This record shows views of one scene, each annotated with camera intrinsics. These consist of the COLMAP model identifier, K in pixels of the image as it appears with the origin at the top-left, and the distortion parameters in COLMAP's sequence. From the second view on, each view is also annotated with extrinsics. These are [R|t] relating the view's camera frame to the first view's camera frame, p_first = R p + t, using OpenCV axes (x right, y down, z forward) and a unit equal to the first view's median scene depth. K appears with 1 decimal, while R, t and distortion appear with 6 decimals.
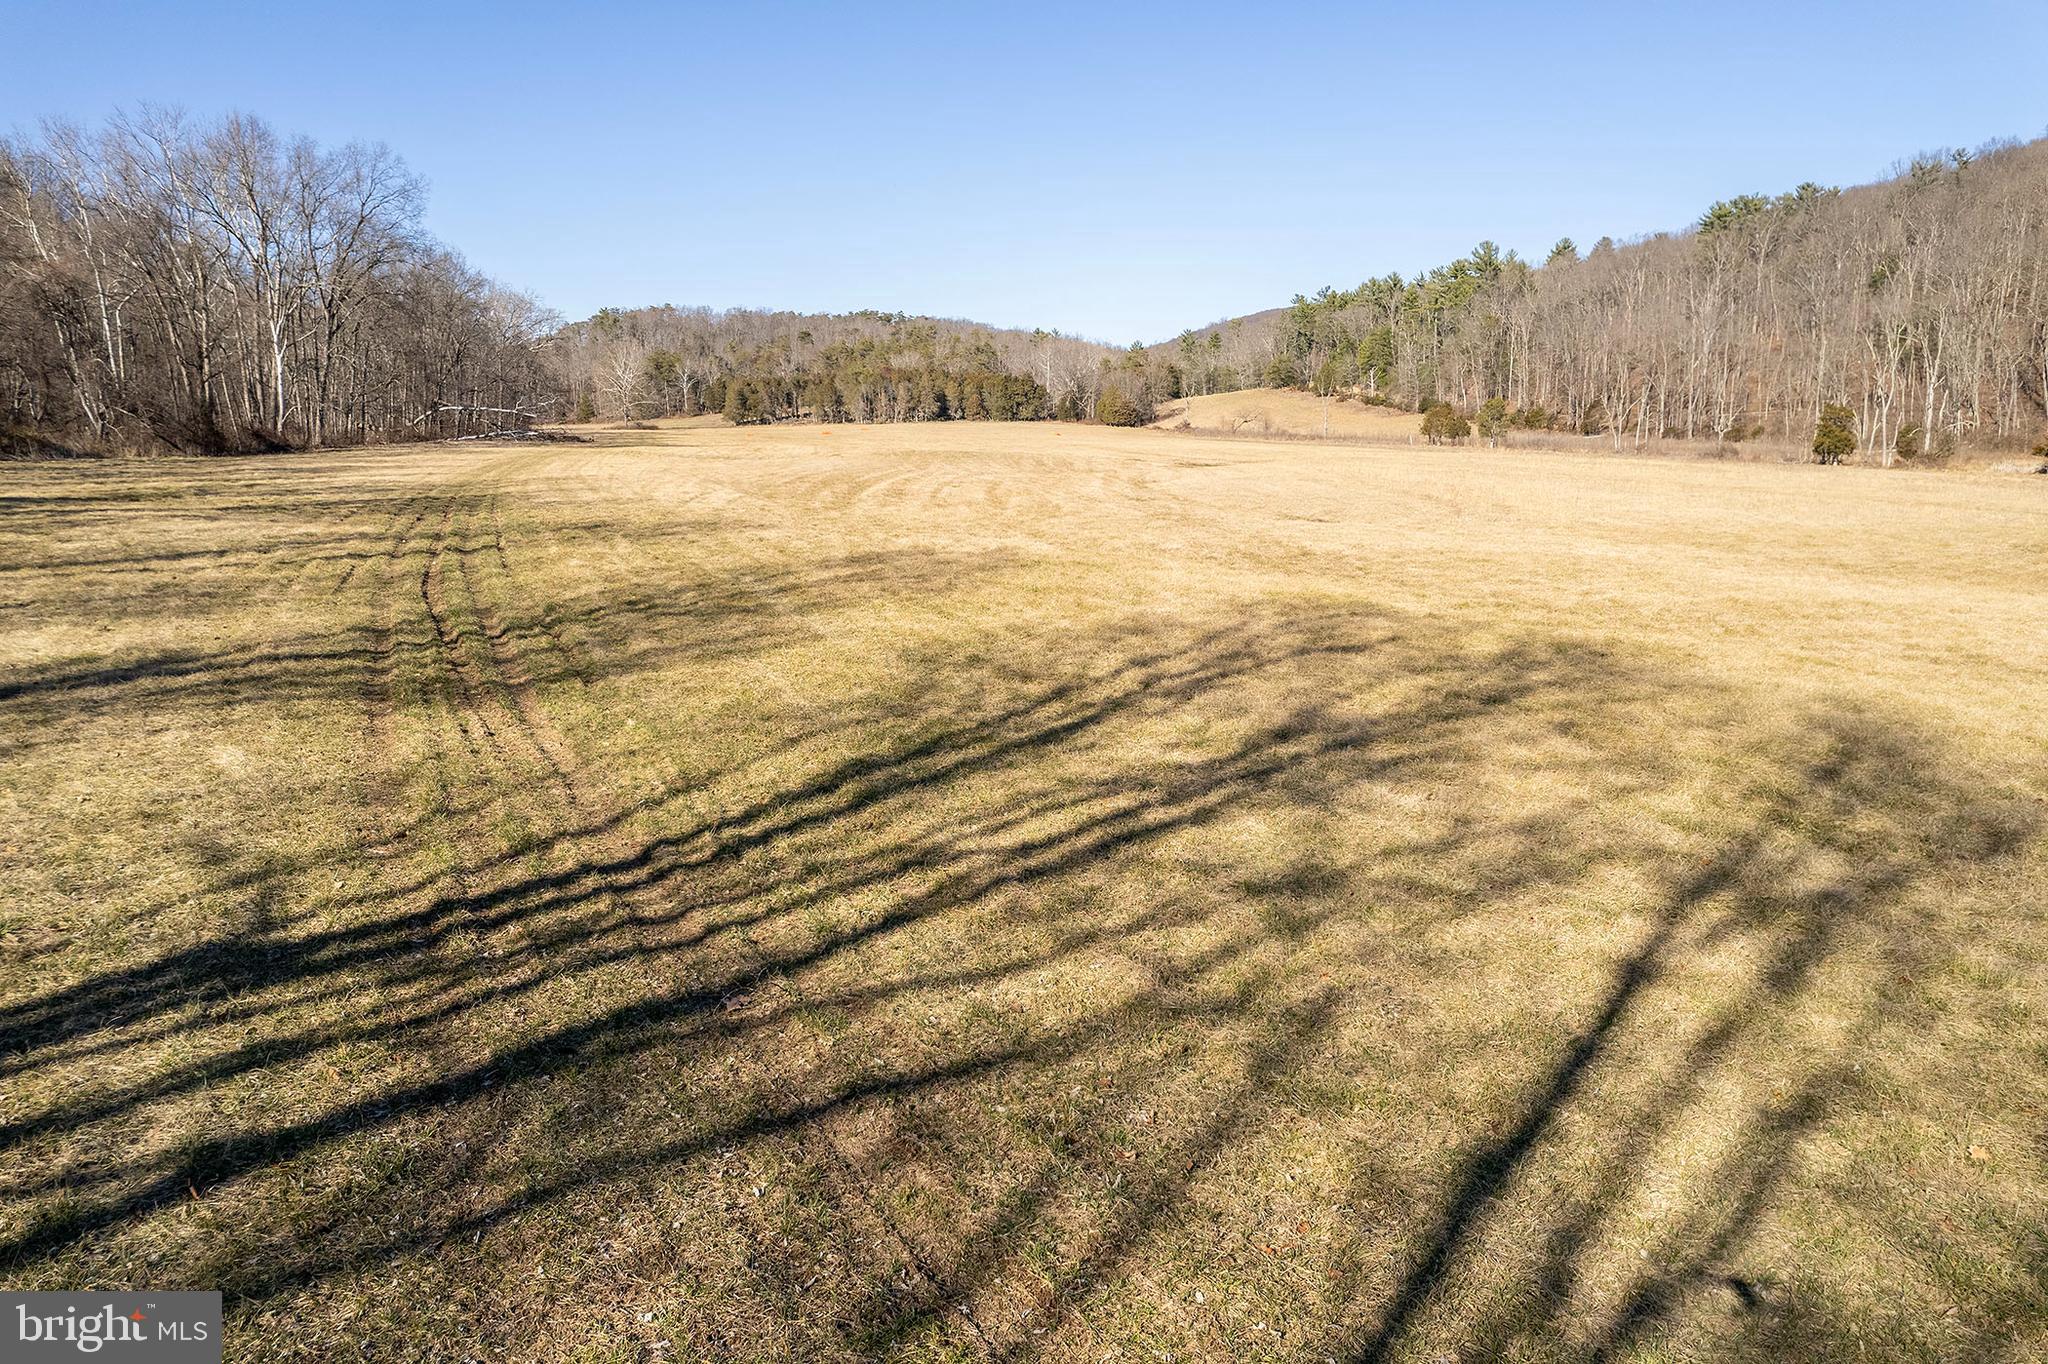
lens RADIAL K [[1318.1, 0, 1011.3], [0, 1318.1, 682.2], [0, 0, 1]] dist [-0.079822, 0.074221]
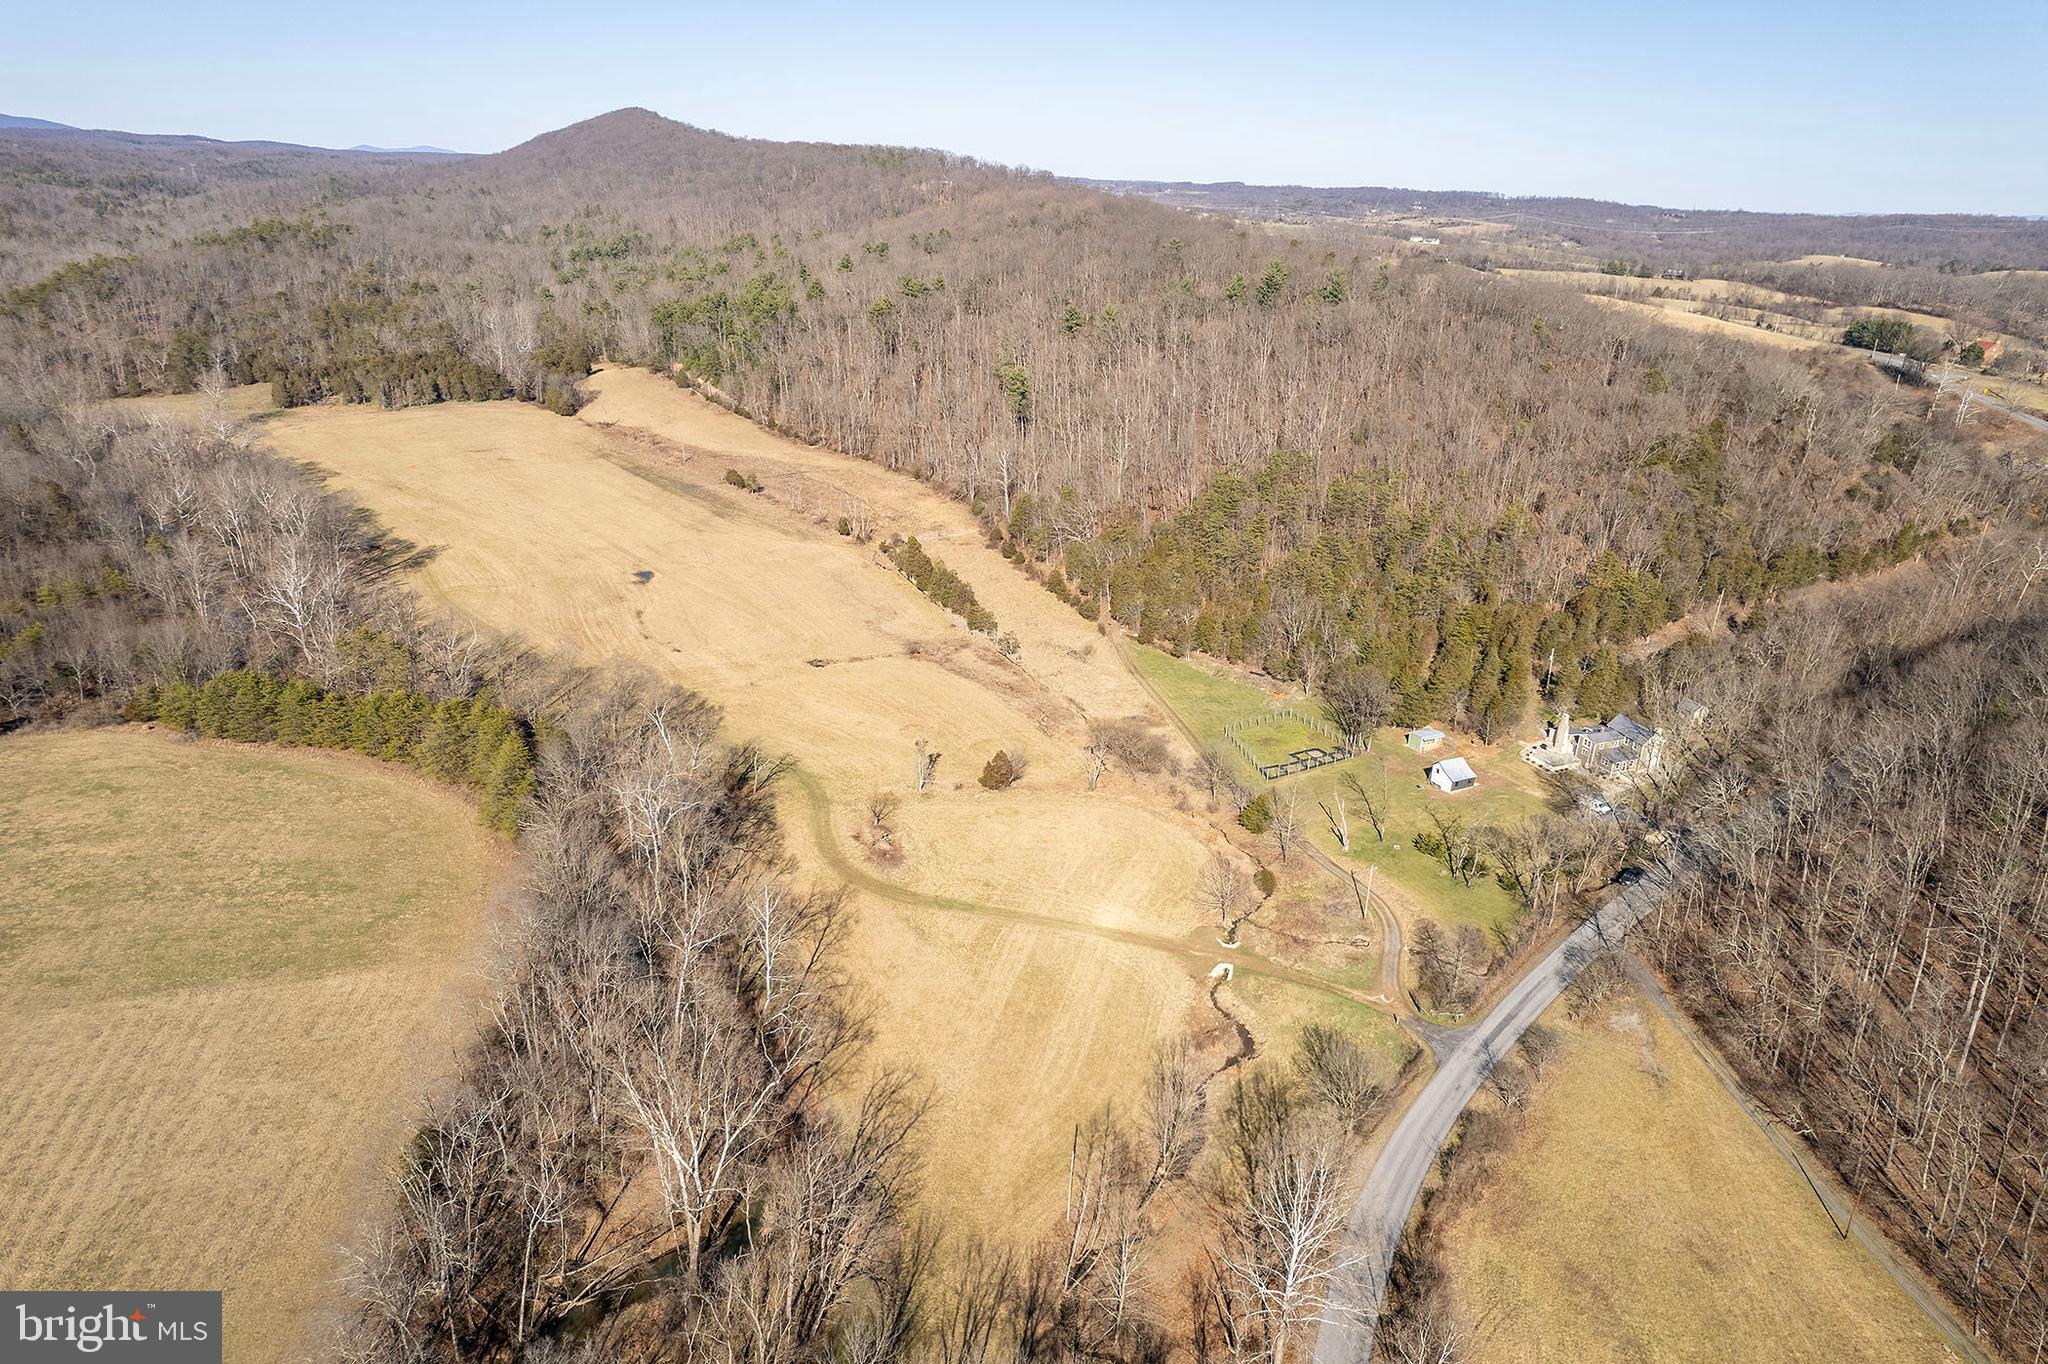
lens RADIAL K [[1318.4, 0, 1010.0], [0, 1318.4, 675.6], [0, 0, 1]] dist [-0.071984, 0.064689]
pose [[0.898926, -0.136071, 0.416433, -0.126290], [0.056131, 0.978481, 0.198555, -0.147632], [-0.434489, -0.155111, 0.887220, -0.684533]]
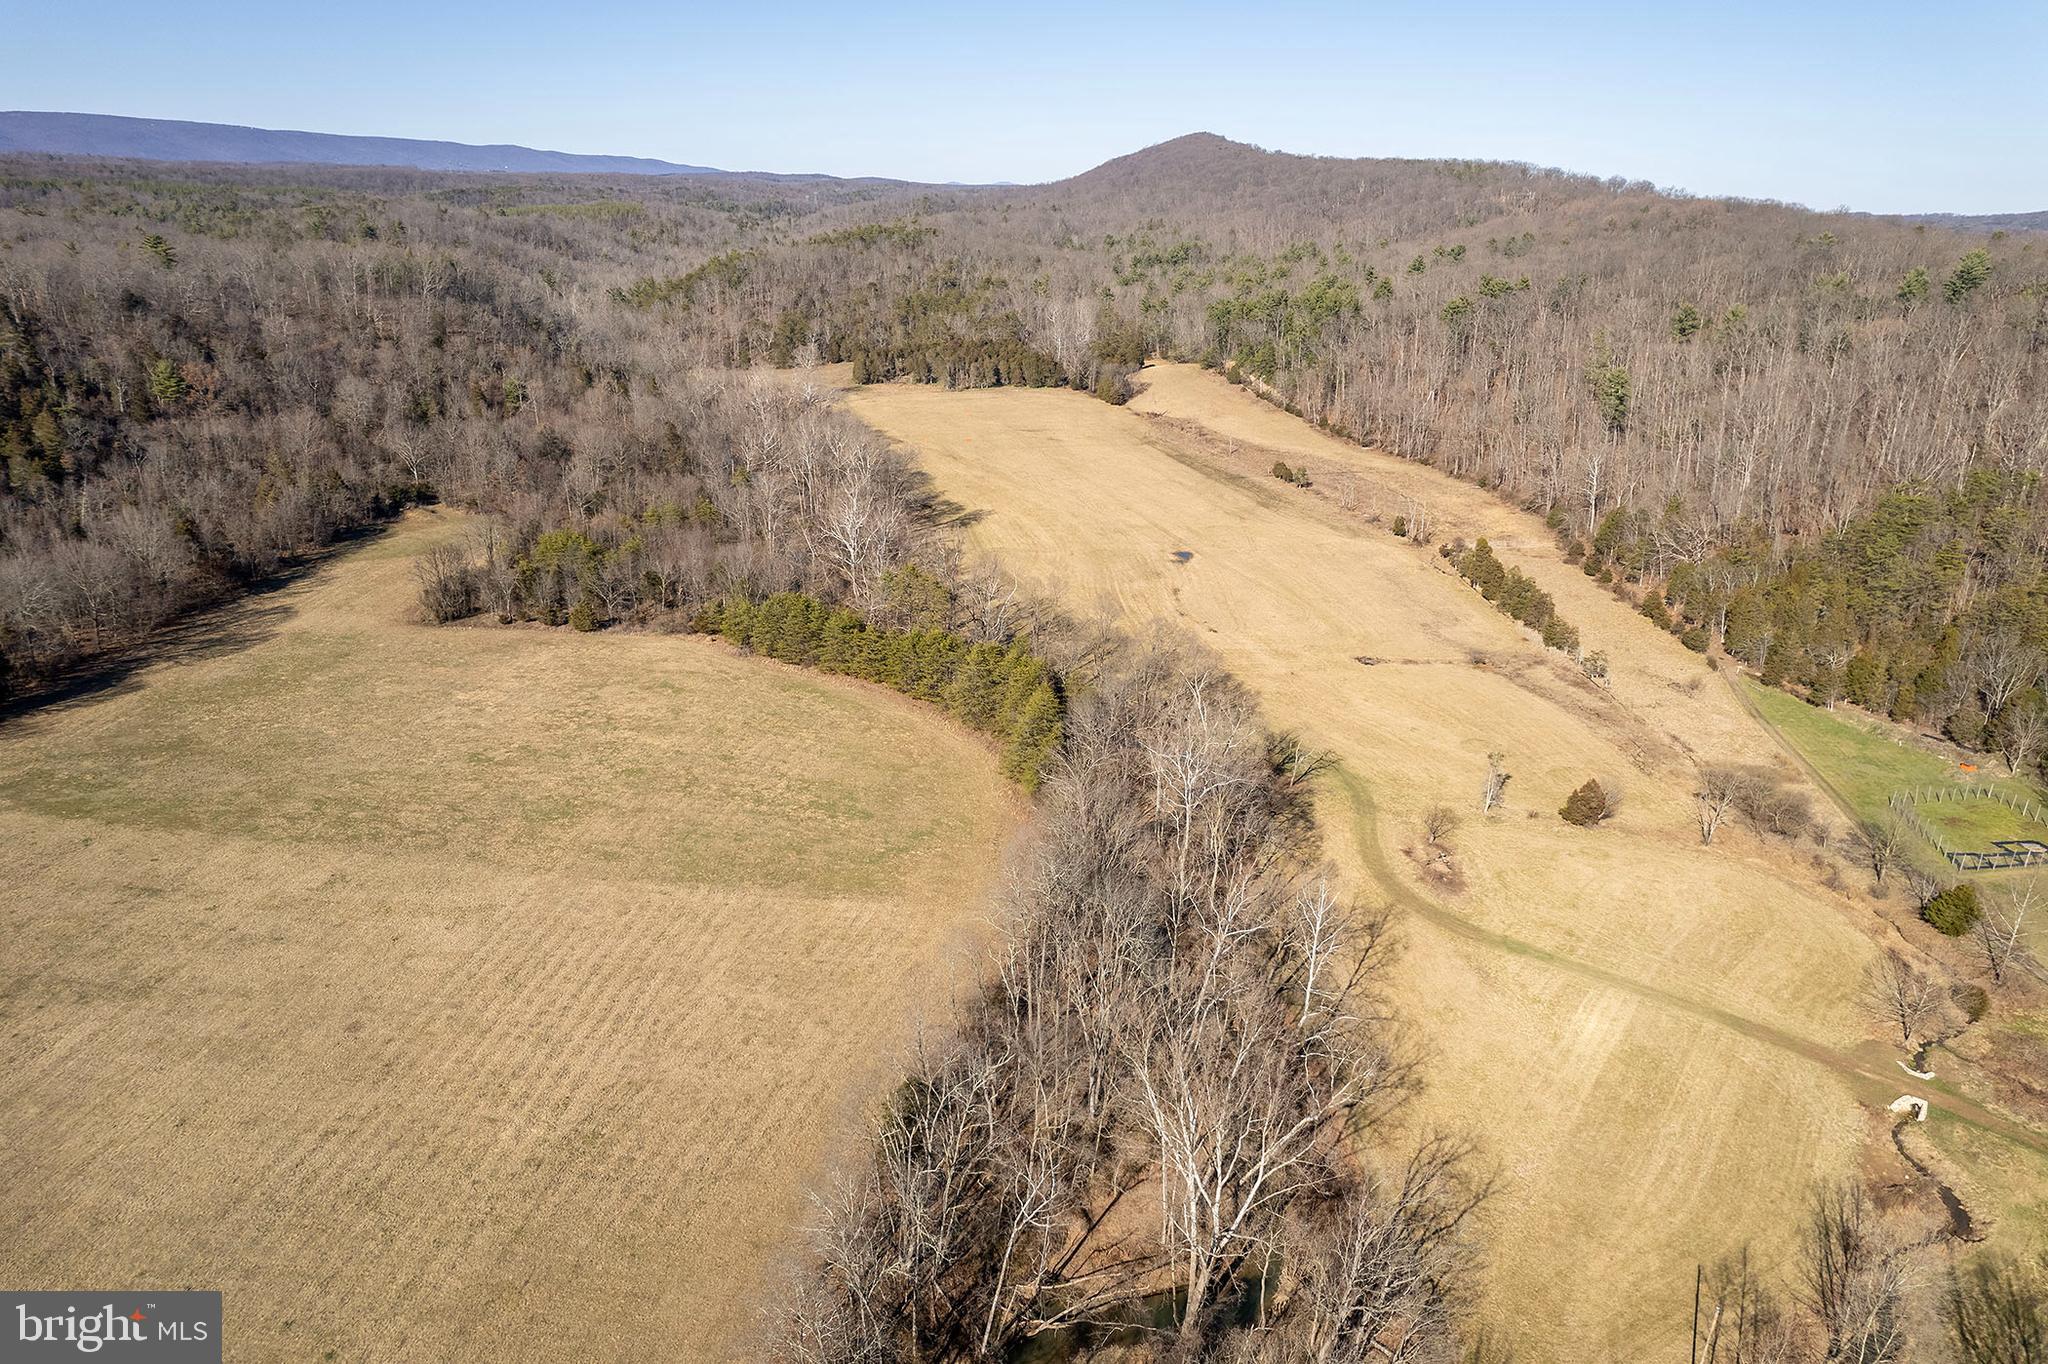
lens RADIAL K [[1318.4, 0, 1010.0], [0, 1318.4, 675.6], [0, 0, 1]] dist [-0.071984, 0.064689]
pose [[0.998138, -0.010426, 0.060098, -0.133777], [0.000398, 0.986373, 0.164522, -0.112735], [-0.060994, -0.164192, 0.984541, -0.615529]]
